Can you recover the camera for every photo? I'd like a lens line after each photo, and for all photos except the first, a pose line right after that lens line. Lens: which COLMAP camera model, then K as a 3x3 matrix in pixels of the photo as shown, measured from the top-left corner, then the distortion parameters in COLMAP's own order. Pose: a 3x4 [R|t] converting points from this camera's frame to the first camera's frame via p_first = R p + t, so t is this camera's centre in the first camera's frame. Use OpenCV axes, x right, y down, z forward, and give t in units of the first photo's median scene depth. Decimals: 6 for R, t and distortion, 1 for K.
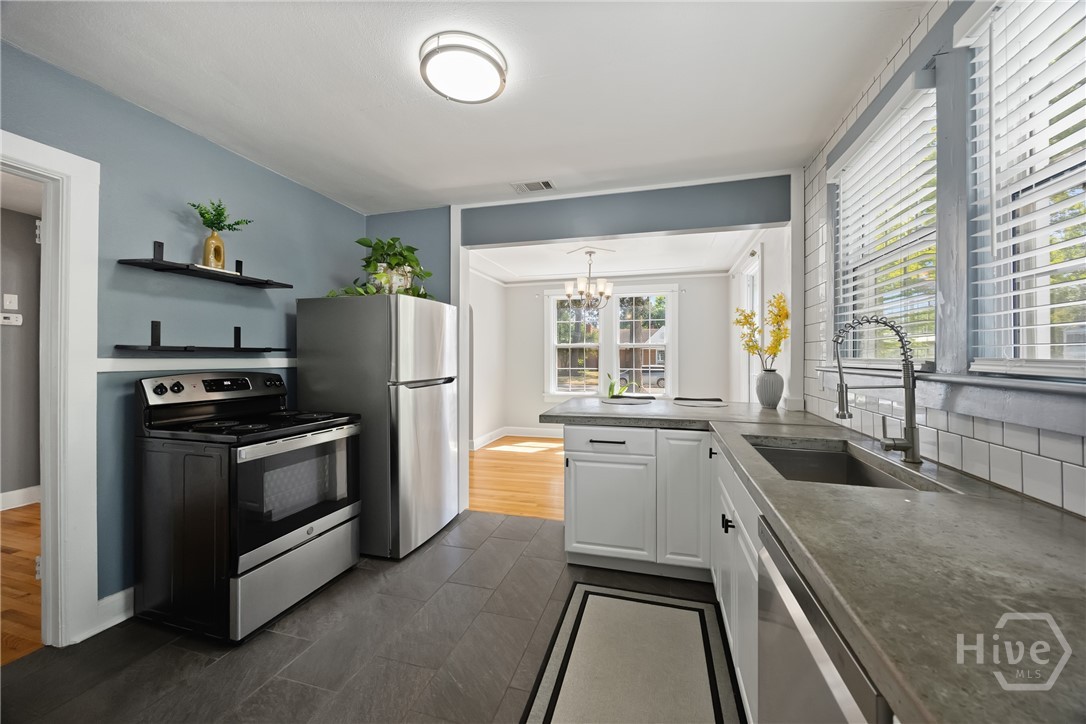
lens RADIAL K [[416.0, 0, 545.2], [0, 416.0, 358.6], [0, 0, 1]] dist [-0.000748, 0.000025]
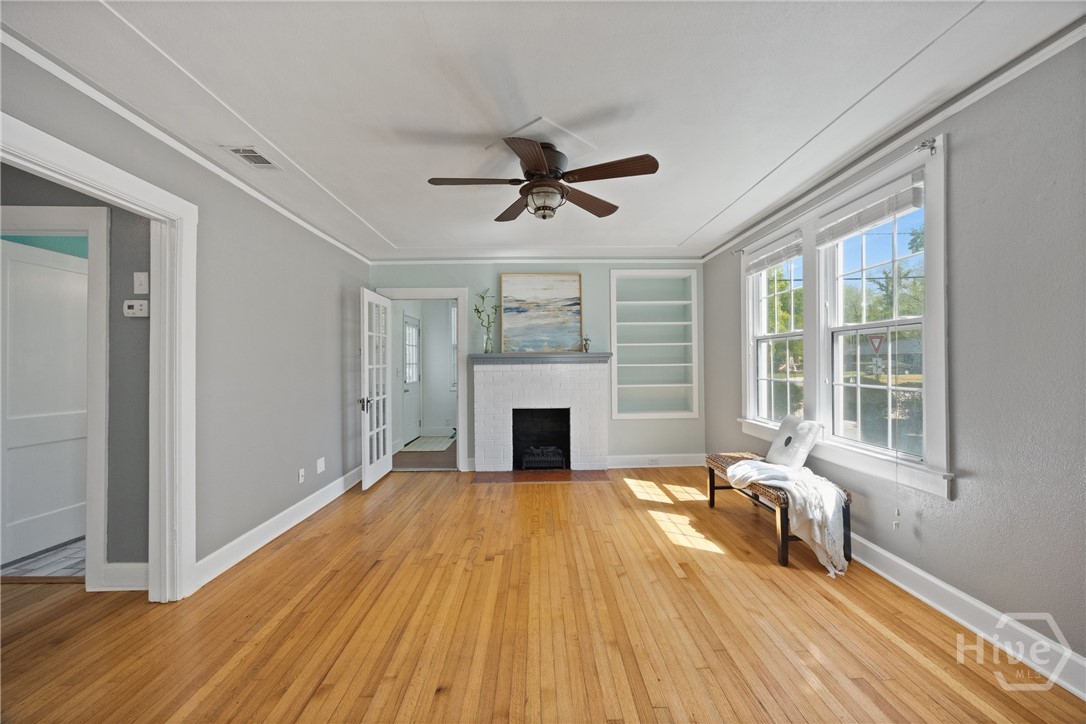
lens RADIAL K [[423.8, 0, 544.1], [0, 423.8, 360.9], [0, 0, 1]] dist [-0.002470, 0.000072]
pose [[0.291112, -0.011646, -0.956618, -0.596936], [0.005134, 0.999931, -0.010611, 0.006374], [0.956675, -0.001822, 0.291152, 1.972514]]
